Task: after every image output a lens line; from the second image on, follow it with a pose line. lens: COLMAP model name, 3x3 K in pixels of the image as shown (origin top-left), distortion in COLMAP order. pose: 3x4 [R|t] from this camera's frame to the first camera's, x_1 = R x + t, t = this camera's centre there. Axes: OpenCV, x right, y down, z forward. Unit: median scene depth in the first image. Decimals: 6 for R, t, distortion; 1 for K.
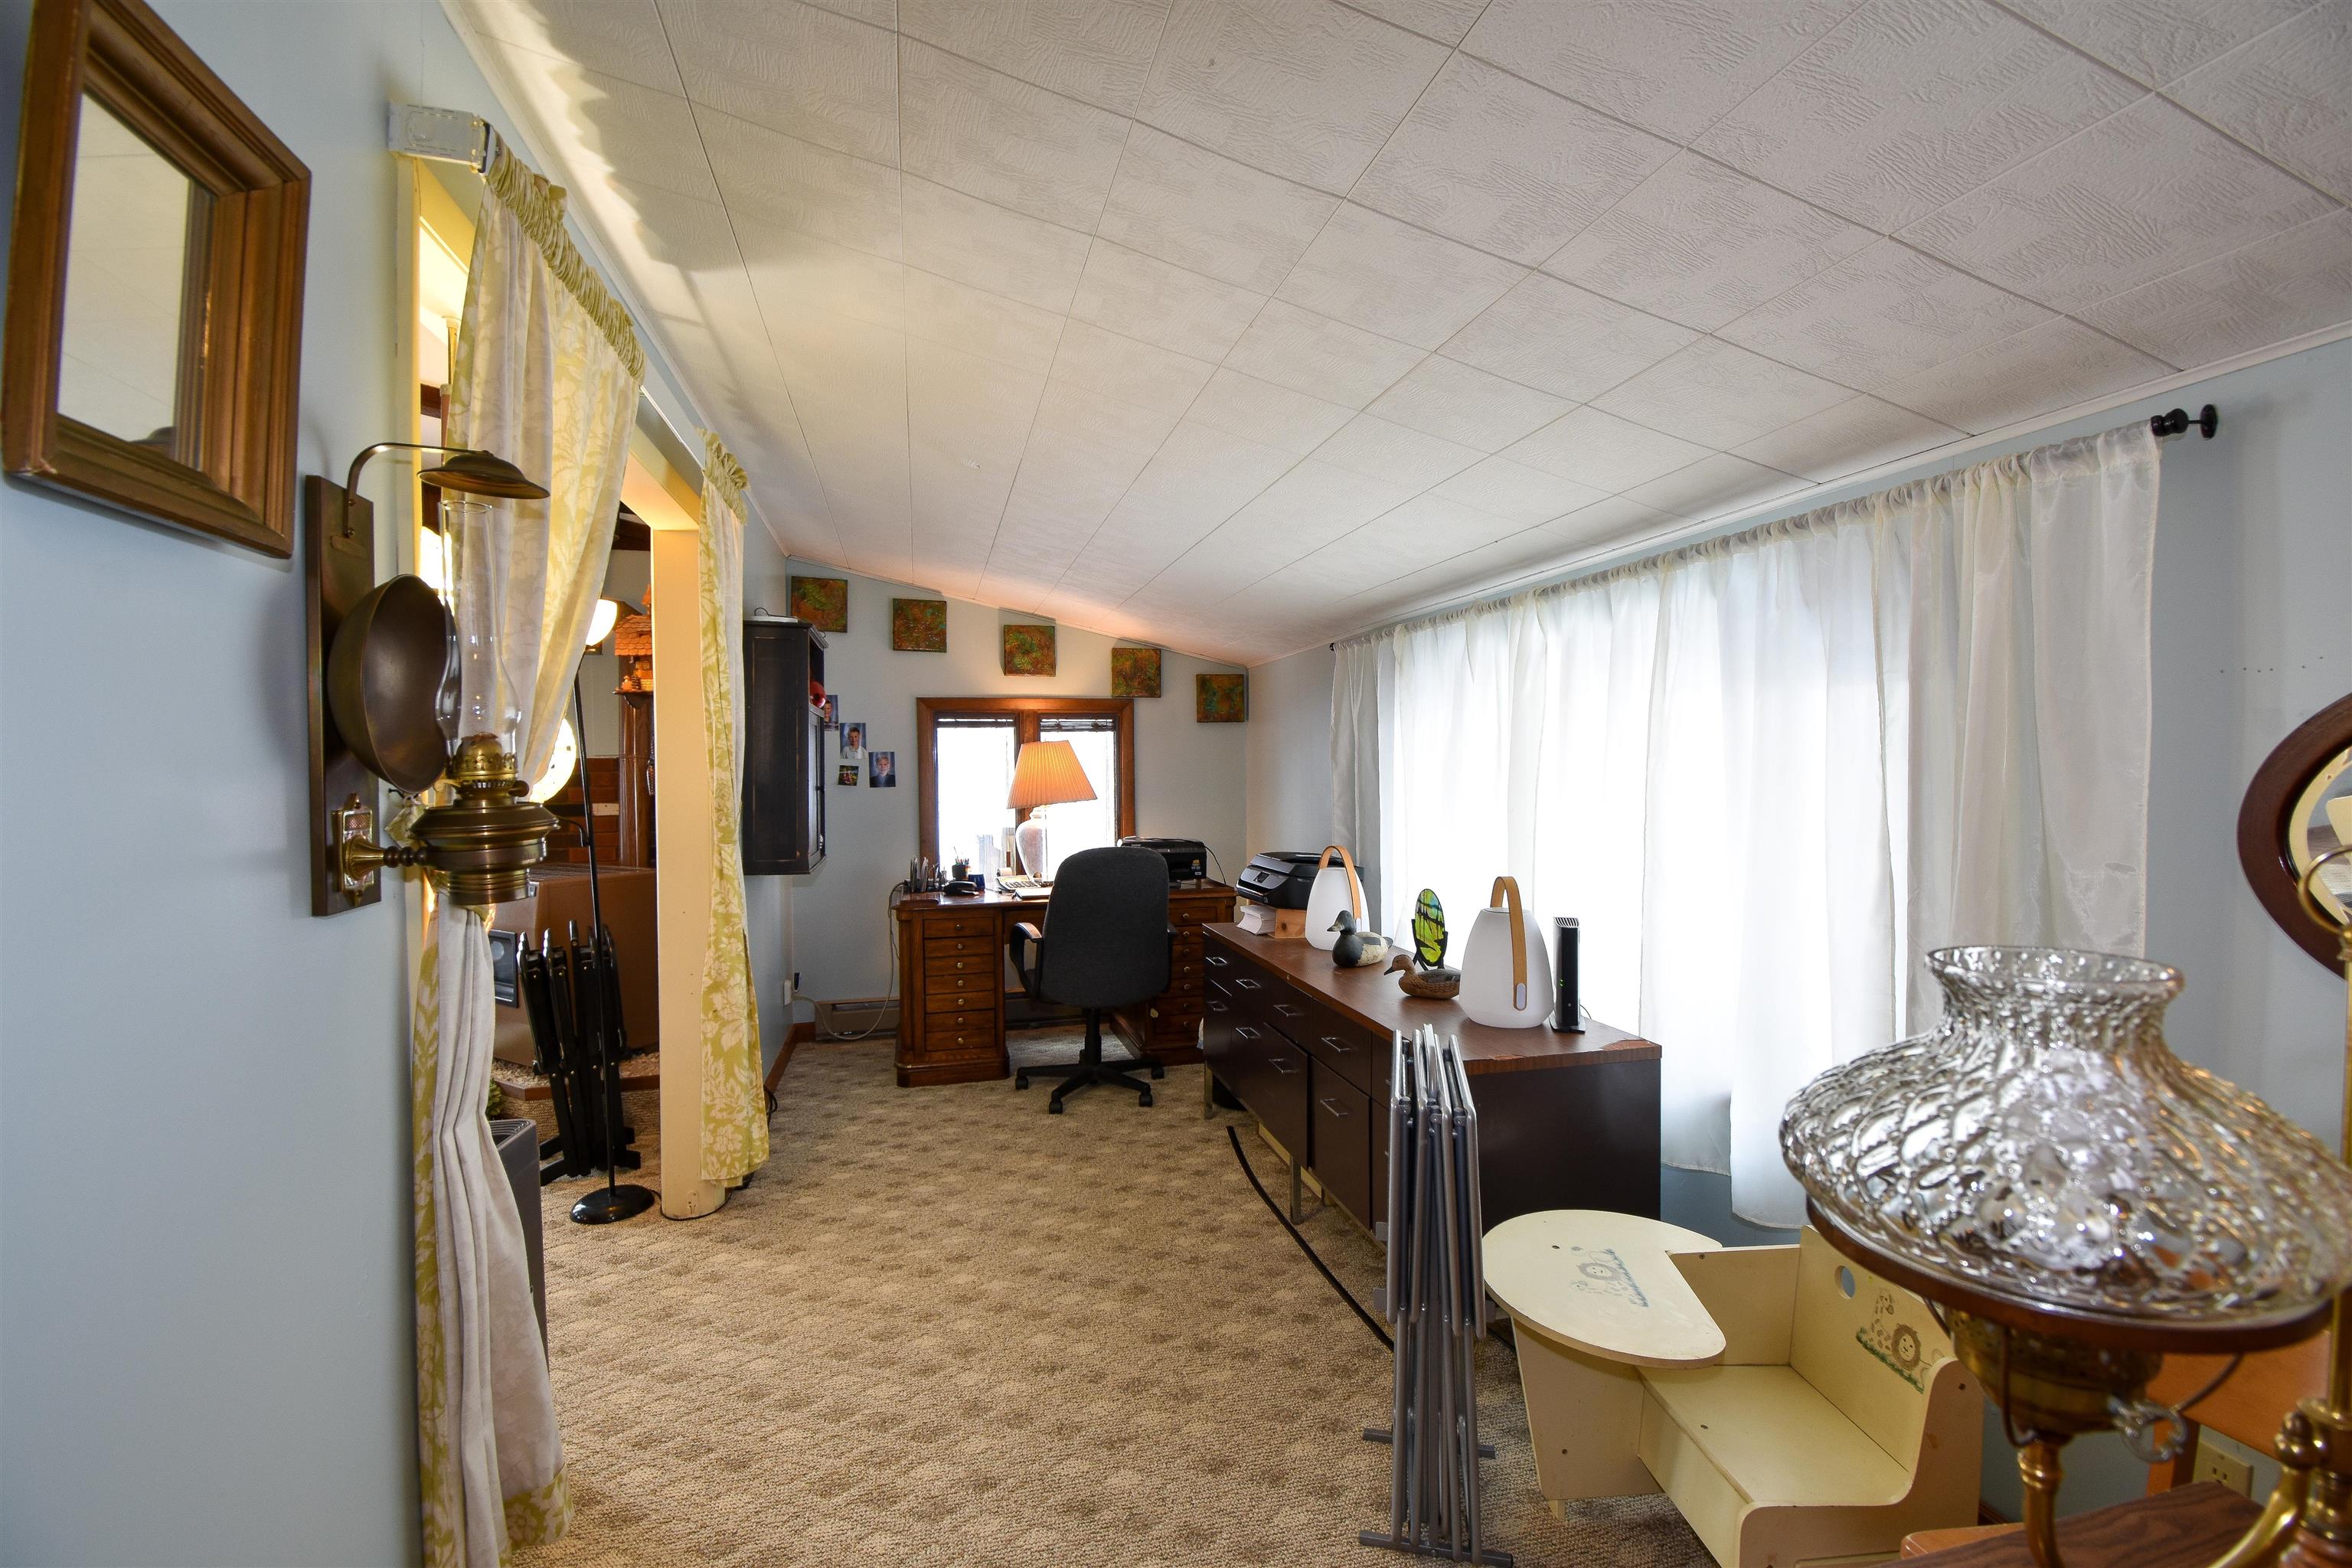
lens RADIAL K [[1034.4, 0, 1183.7], [0, 1034.4, 787.6], [0, 0, 1]] dist [0.022452, -0.027972]
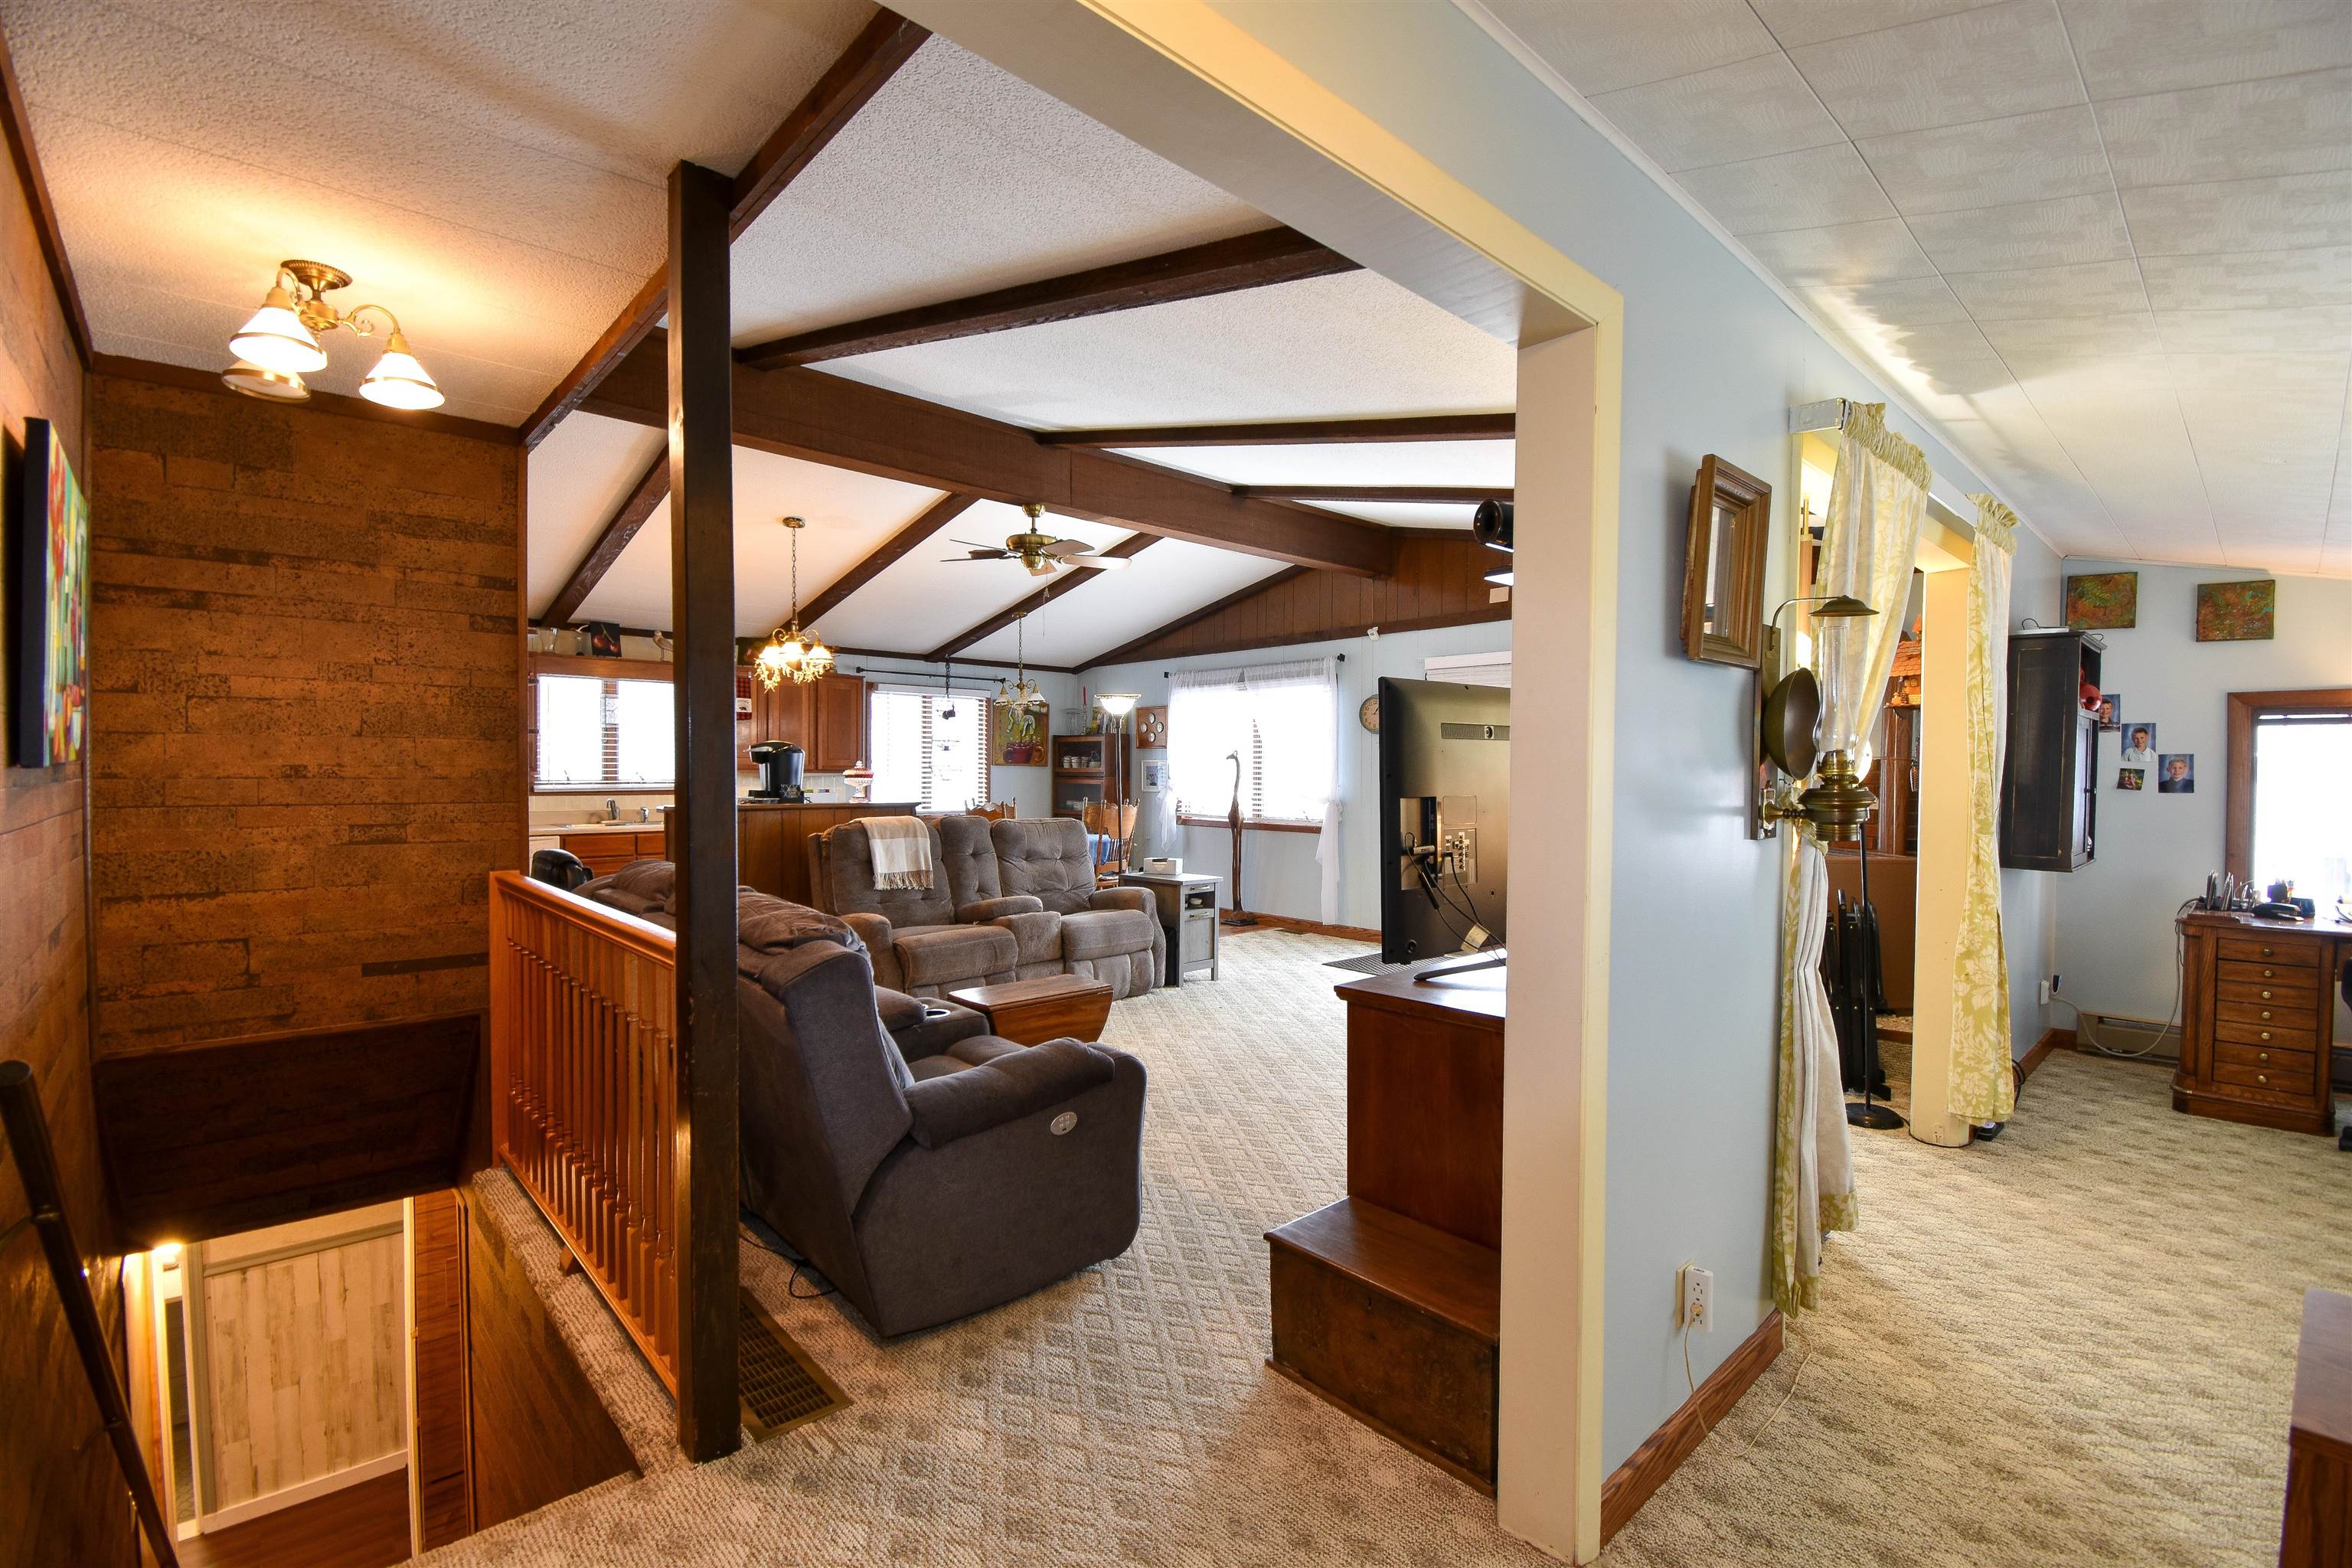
lens RADIAL K [[1034.4, 0, 1183.7], [0, 1034.4, 787.6], [0, 0, 1]] dist [0.022452, -0.027972]
pose [[0.478380, 0.029998, -0.877641, 0.153435], [-0.028708, 0.999416, 0.018512, 0.005748], [0.877684, 0.016339, 0.478962, -0.353010]]
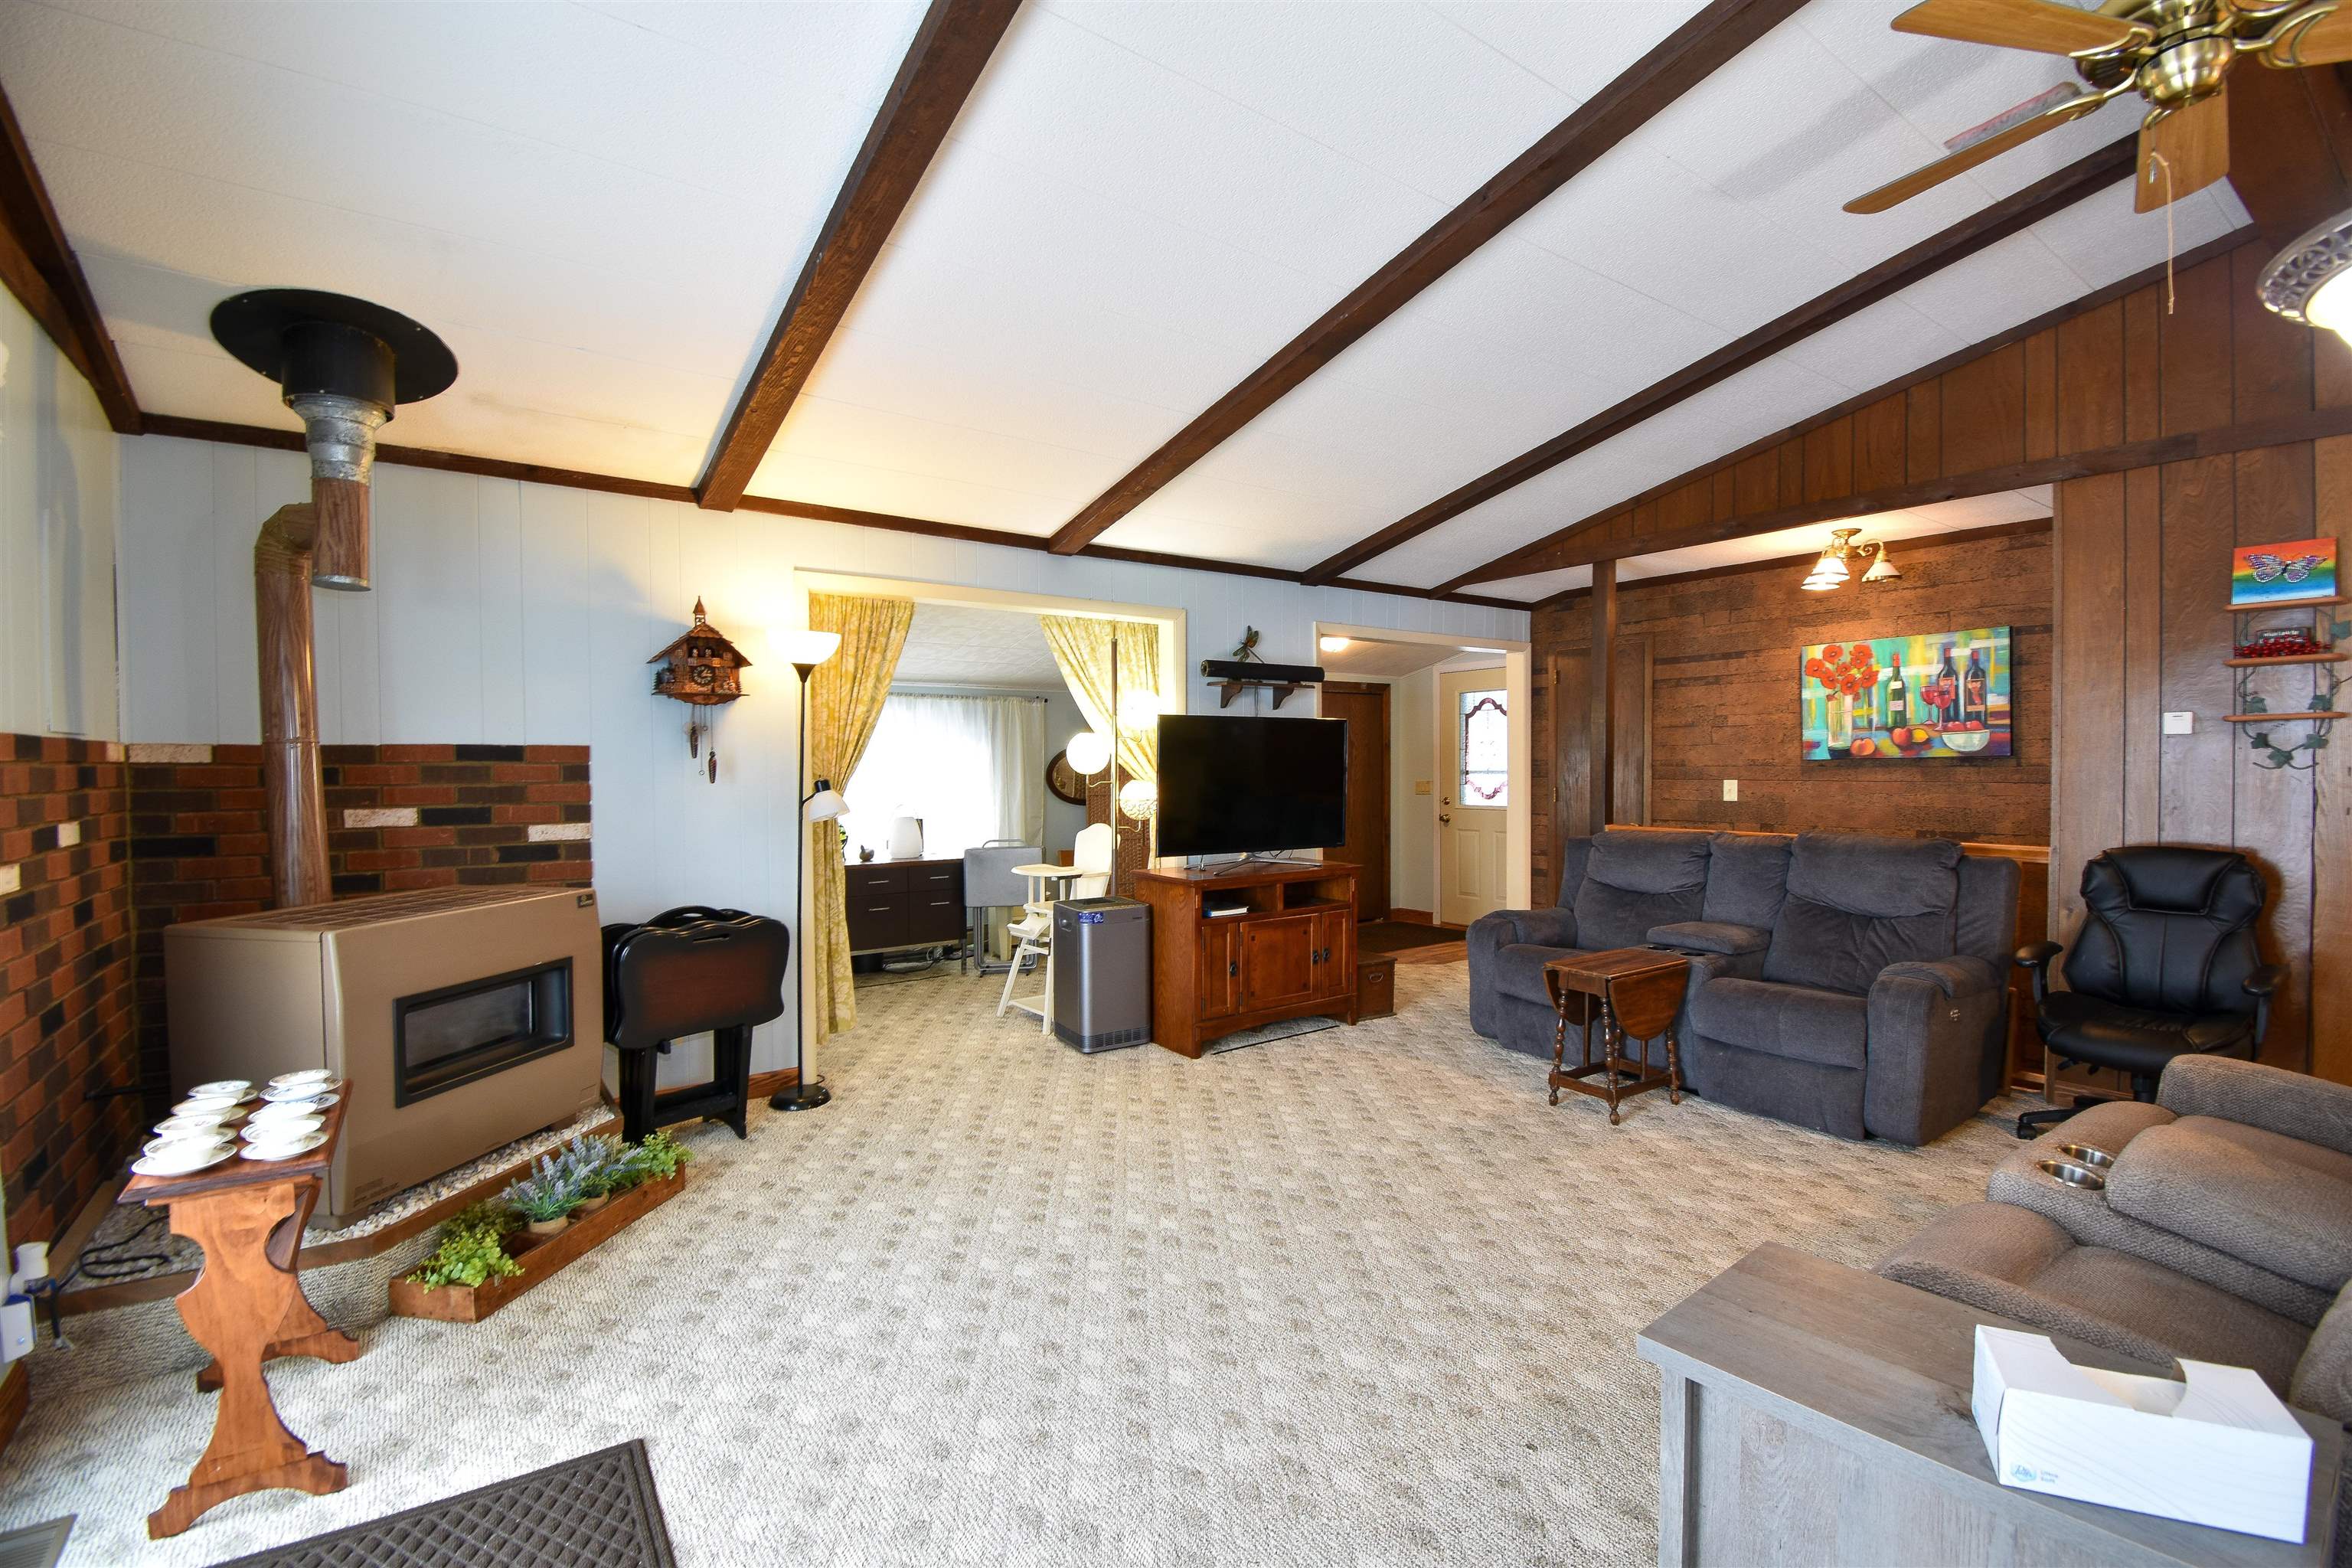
lens RADIAL K [[1034.4, 0, 1183.7], [0, 1034.4, 787.6], [0, 0, 1]] dist [0.022452, -0.027972]
pose [[-0.368257, -0.009987, 0.929671, -2.037221], [0.027711, 0.999380, 0.021713, 0.002551], [-0.929311, 0.033758, -0.367752, 1.083152]]
